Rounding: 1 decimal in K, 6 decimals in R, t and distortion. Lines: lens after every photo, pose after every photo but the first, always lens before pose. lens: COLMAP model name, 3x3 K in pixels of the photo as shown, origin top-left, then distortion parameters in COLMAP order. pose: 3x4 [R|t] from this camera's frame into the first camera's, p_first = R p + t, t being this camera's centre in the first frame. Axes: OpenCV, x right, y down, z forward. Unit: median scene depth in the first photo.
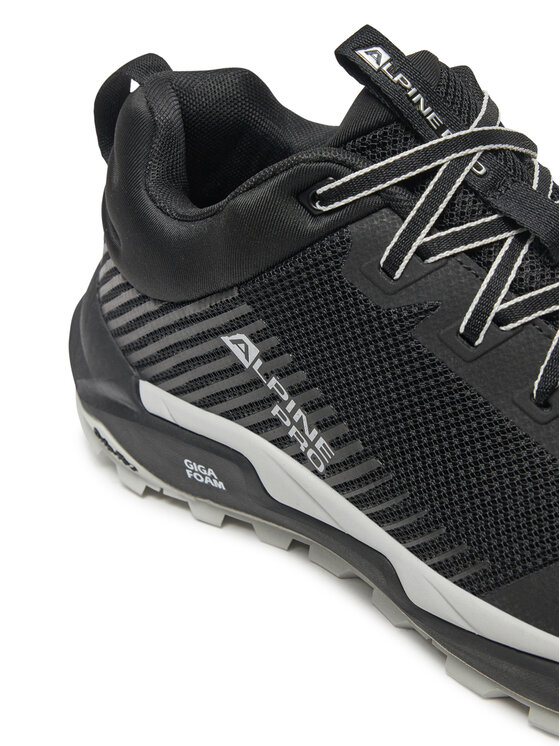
lens RADIAL K [[1329.8, 0, 278.7], [0, 1329.8, 373.4], [0, 0, 1]] dist [-0.249674, 0.000000]
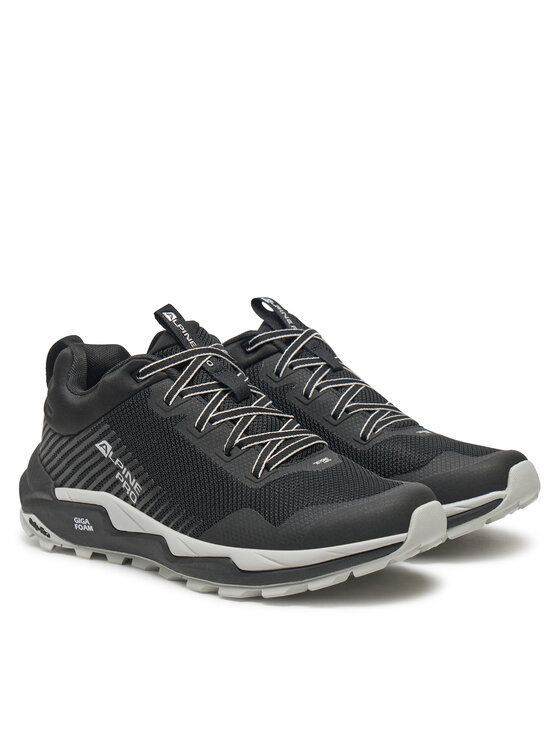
lens RADIAL K [[1836.6, 0, 280.2], [0, 1836.6, 373.1], [0, 0, 1]] dist [0.084041, 0.000000]
pose [[0.999025, 0.044101, -0.002243, 0.266591], [-0.041863, 0.929738, -0.365835, 0.975184], [-0.014048, 0.365572, 0.930677, -1.887217]]
